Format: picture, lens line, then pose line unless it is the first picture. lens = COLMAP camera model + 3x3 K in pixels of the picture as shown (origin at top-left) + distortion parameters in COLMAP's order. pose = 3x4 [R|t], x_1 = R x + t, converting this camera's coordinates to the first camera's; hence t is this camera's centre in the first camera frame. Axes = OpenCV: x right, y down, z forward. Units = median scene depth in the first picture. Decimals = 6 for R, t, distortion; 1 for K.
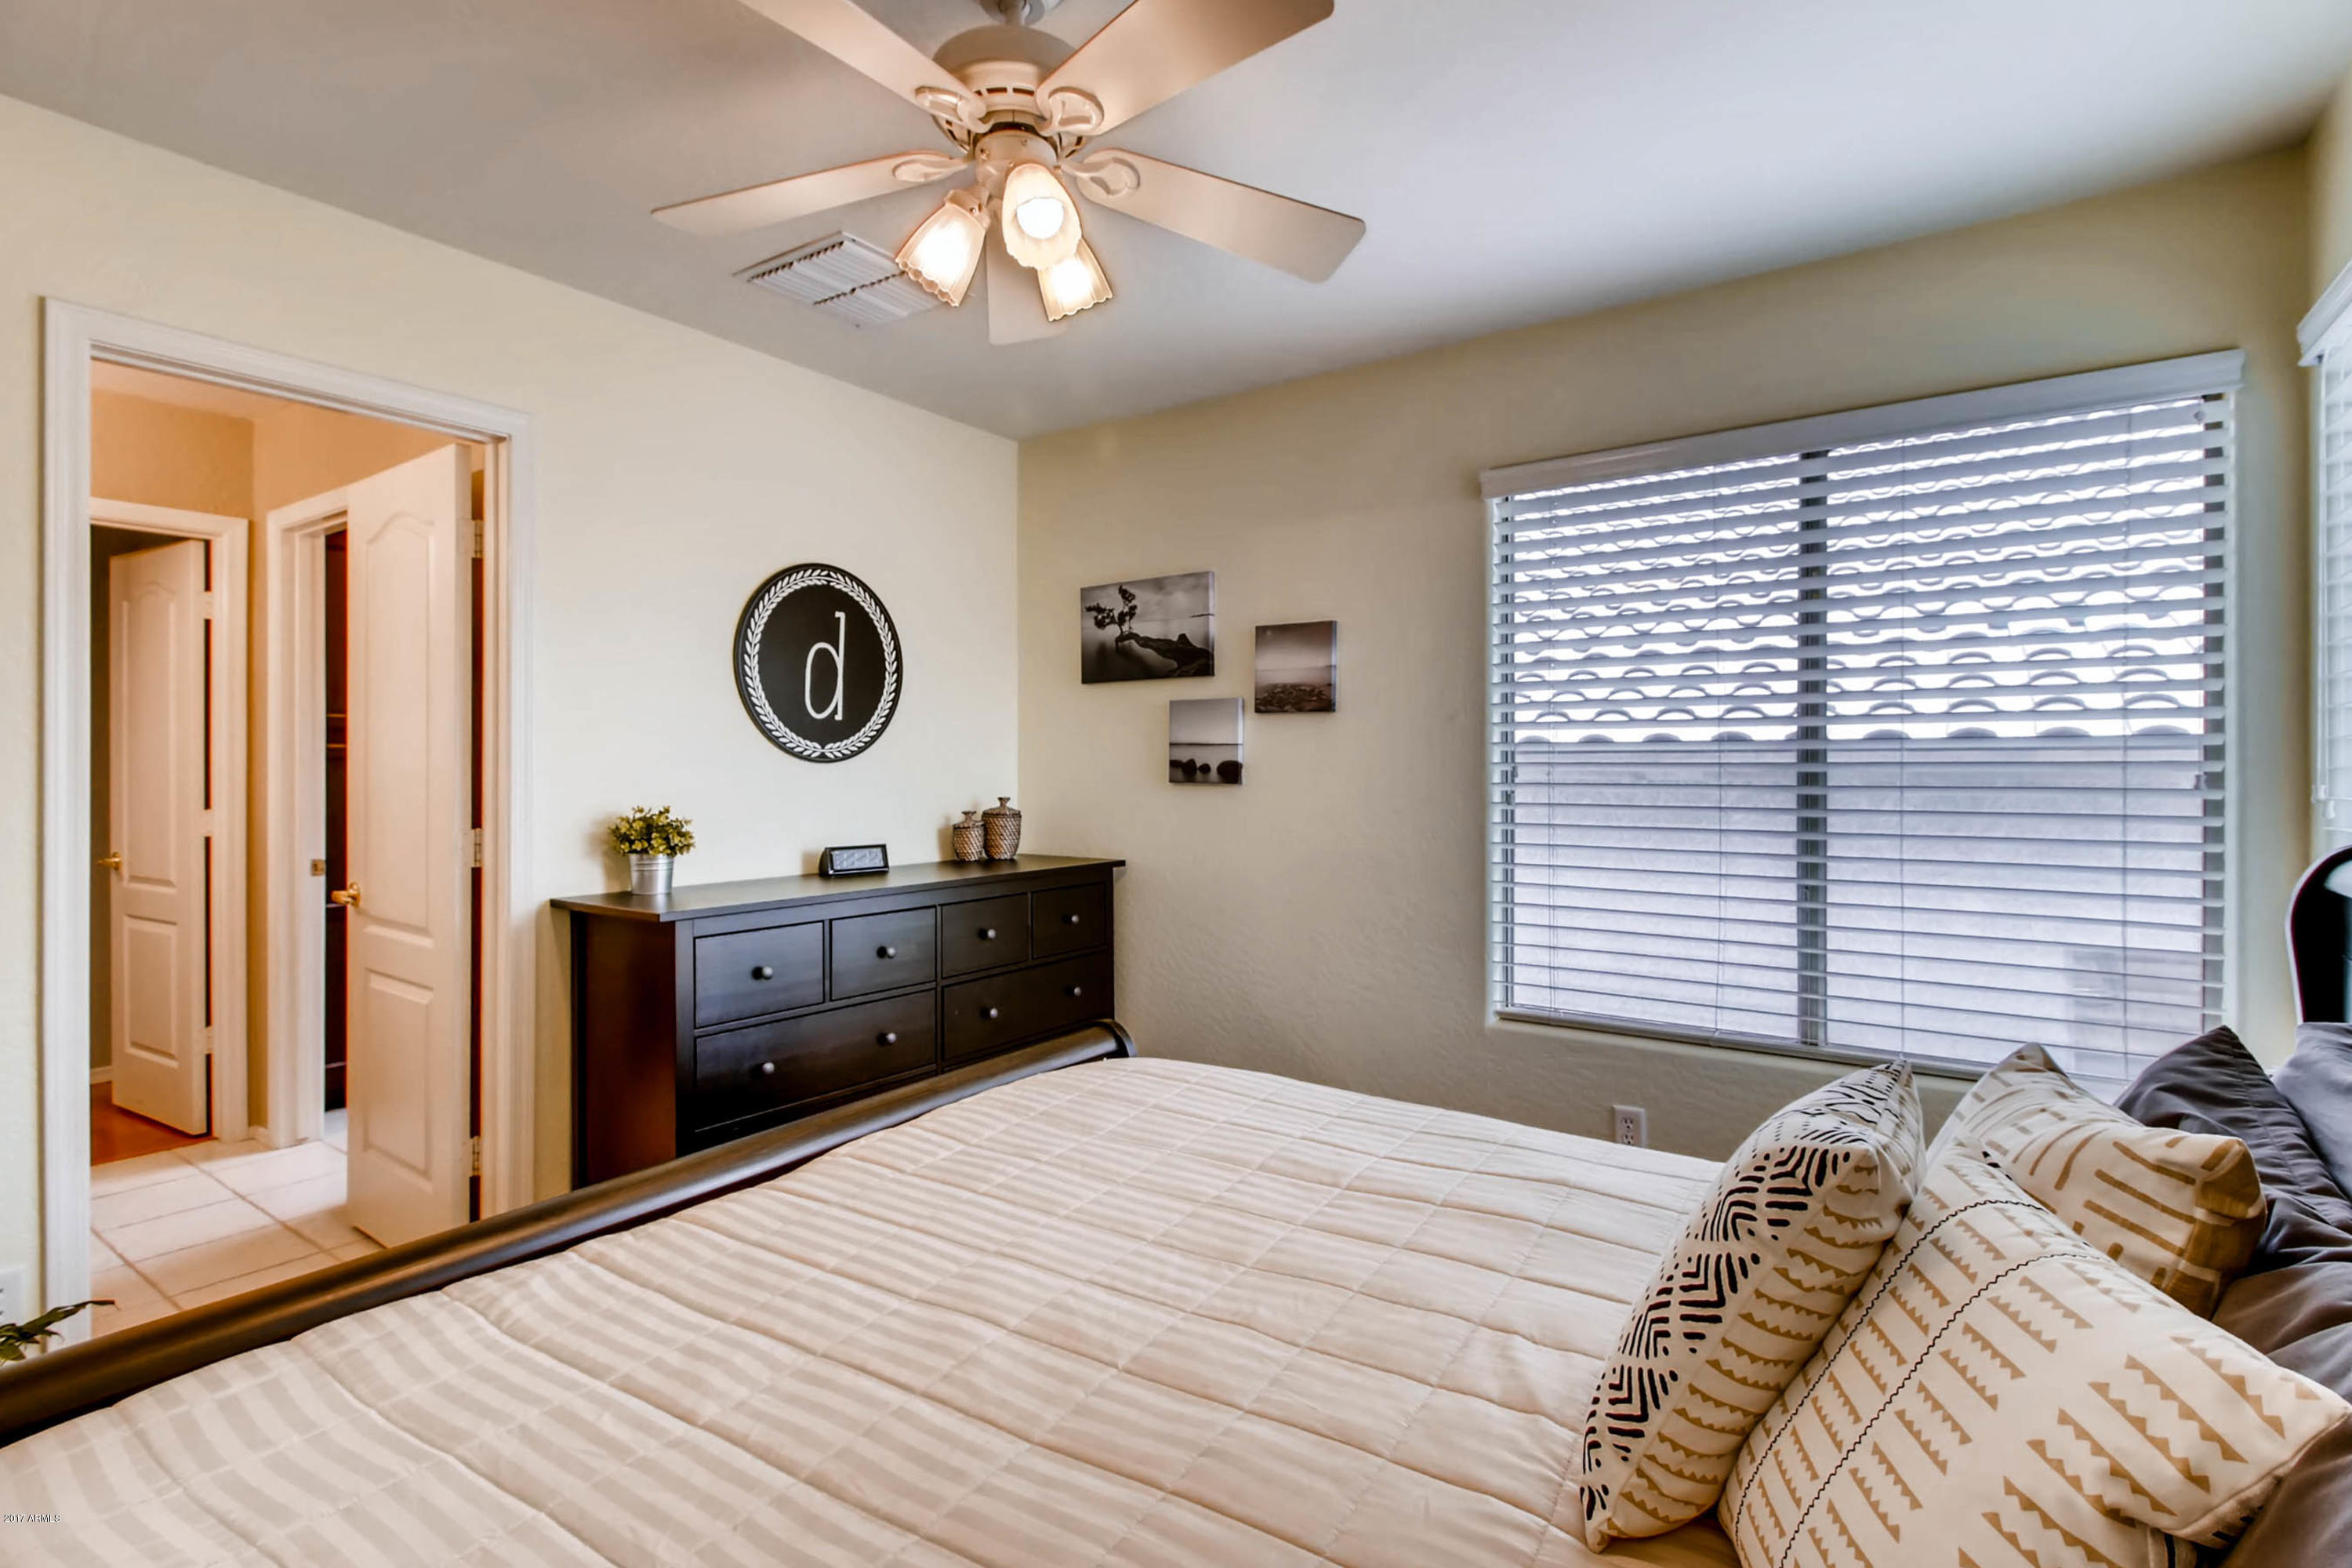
lens RADIAL K [[1085.9, 0, 1182.9], [0, 1085.9, 745.5], [0, 0, 1]] dist [-0.000716, -0.000314]
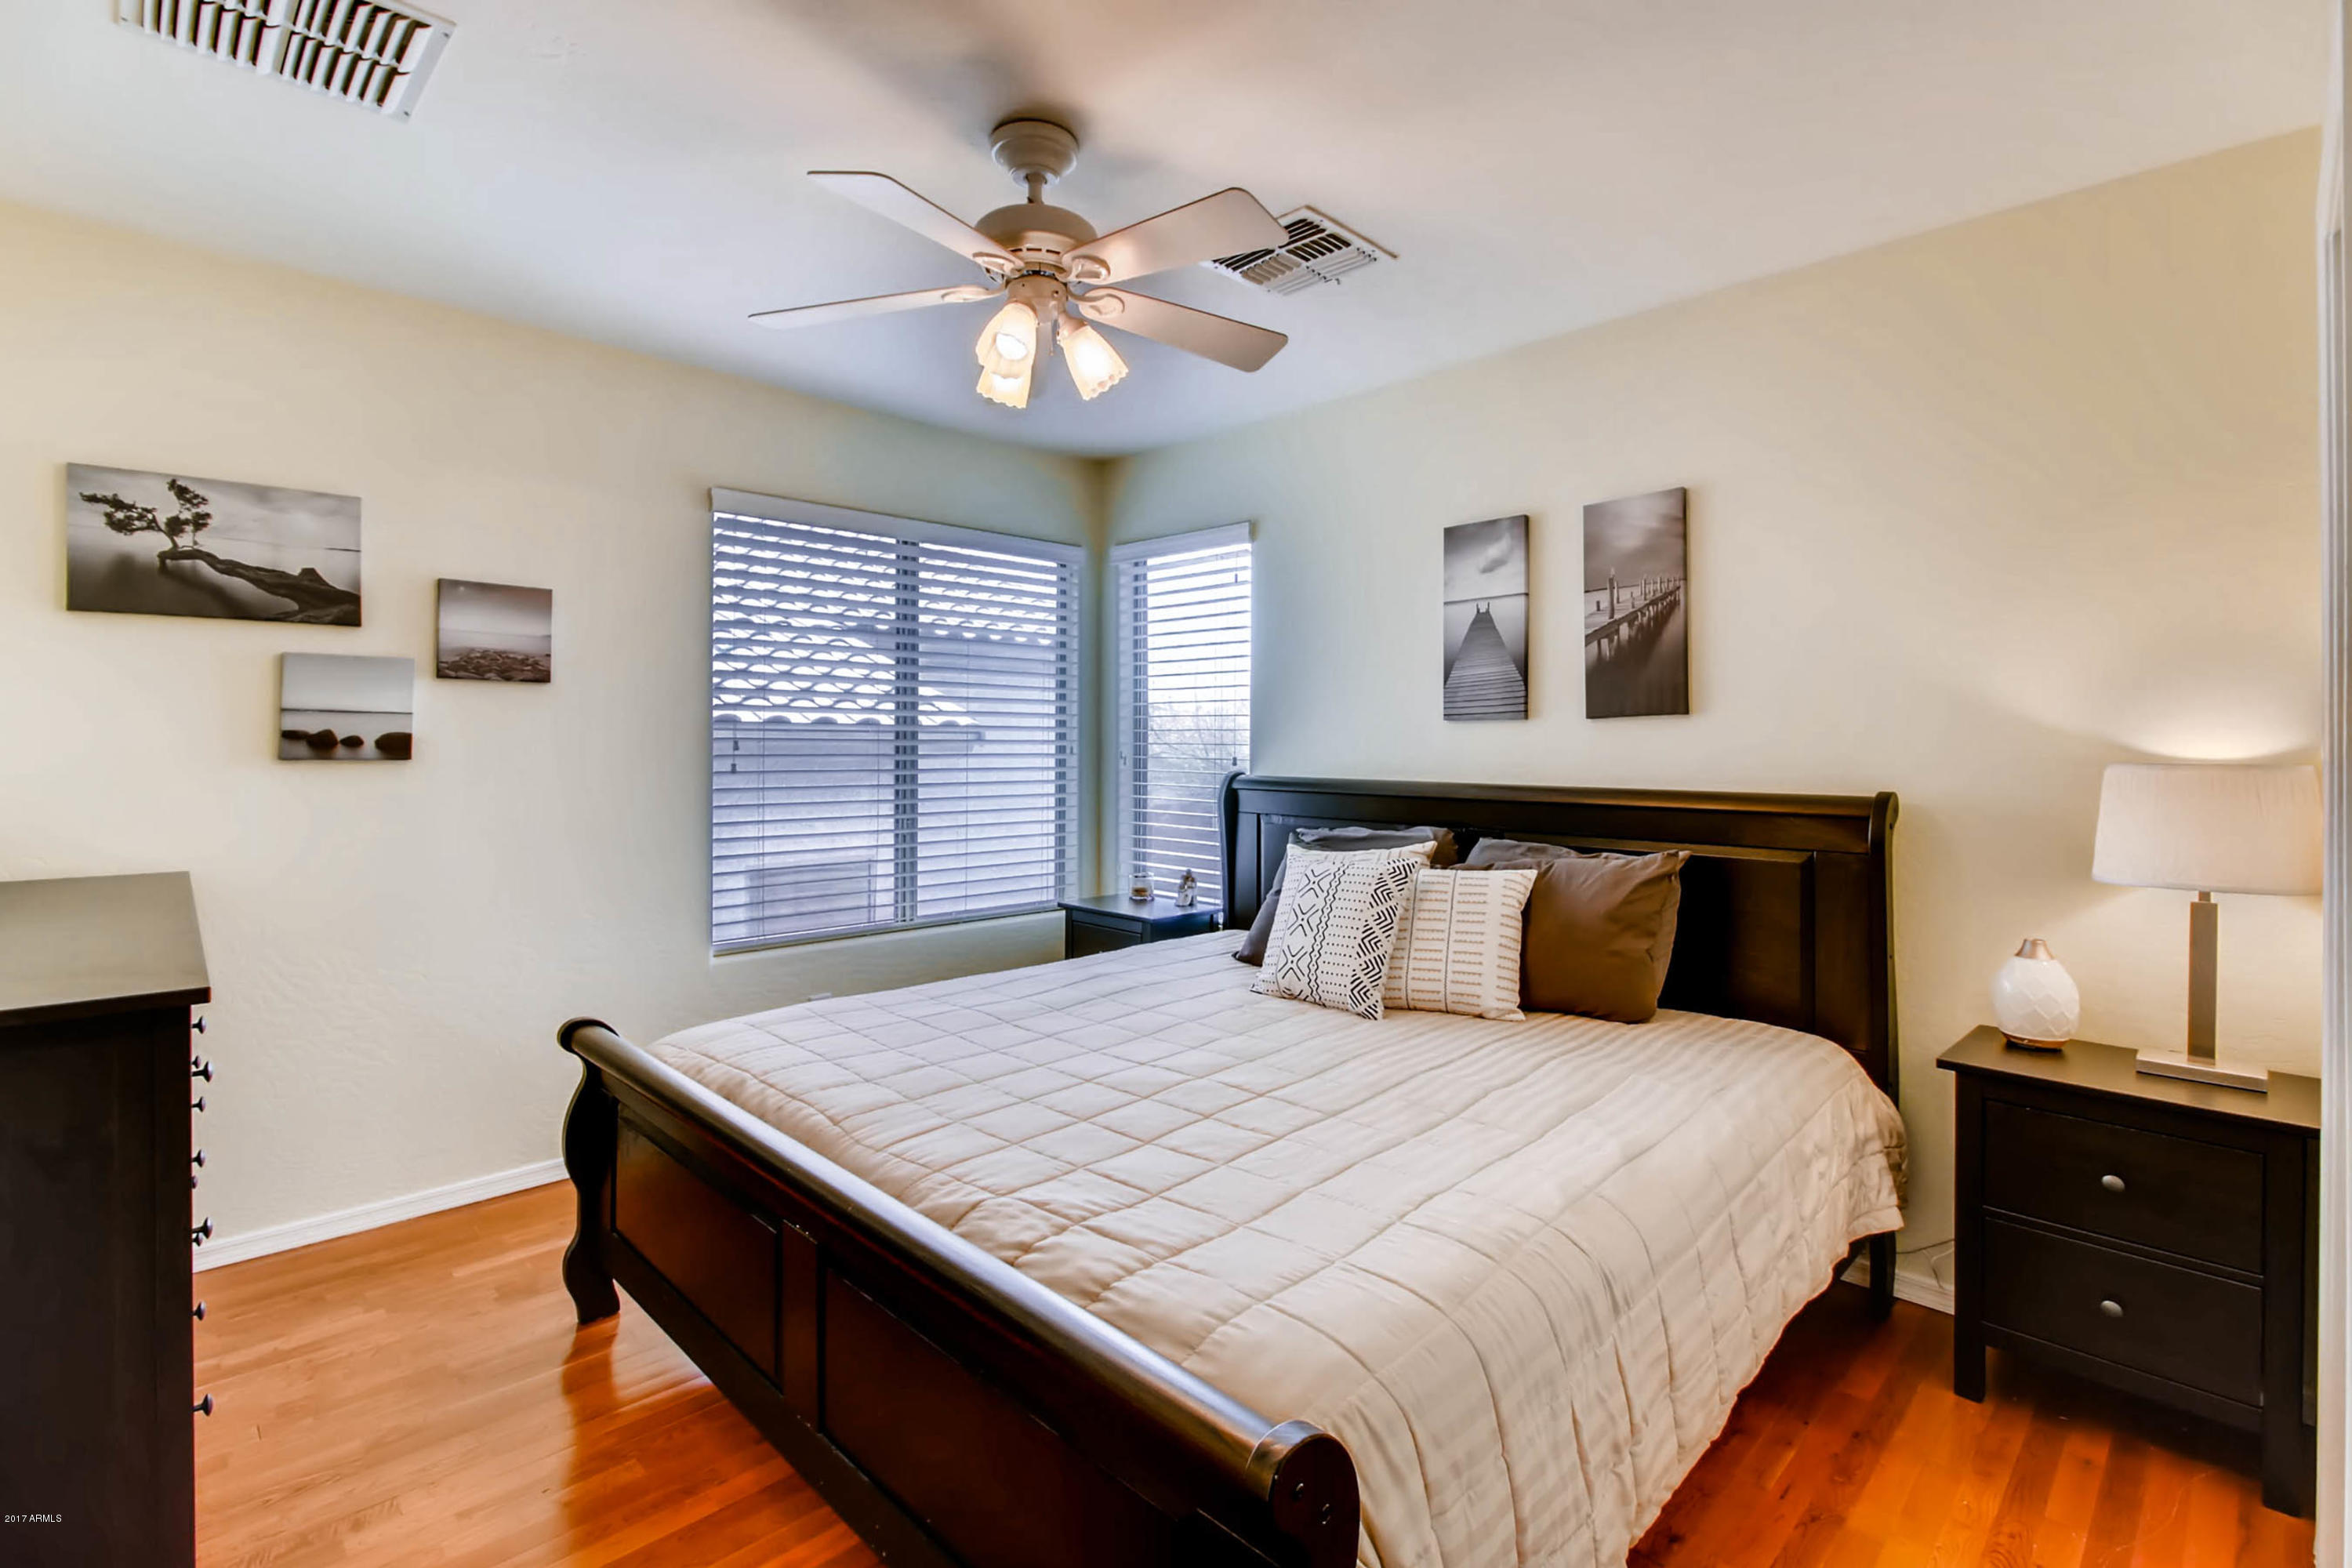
lens RADIAL K [[1085.9, 0, 1182.9], [0, 1085.9, 745.5], [0, 0, 1]] dist [-0.000716, -0.000314]
pose [[0.189008, 0.000470, 0.981975, -0.644874], [-0.022174, 0.999747, 0.003789, 0.007241], [-0.981725, -0.022490, 0.188971, 0.237388]]
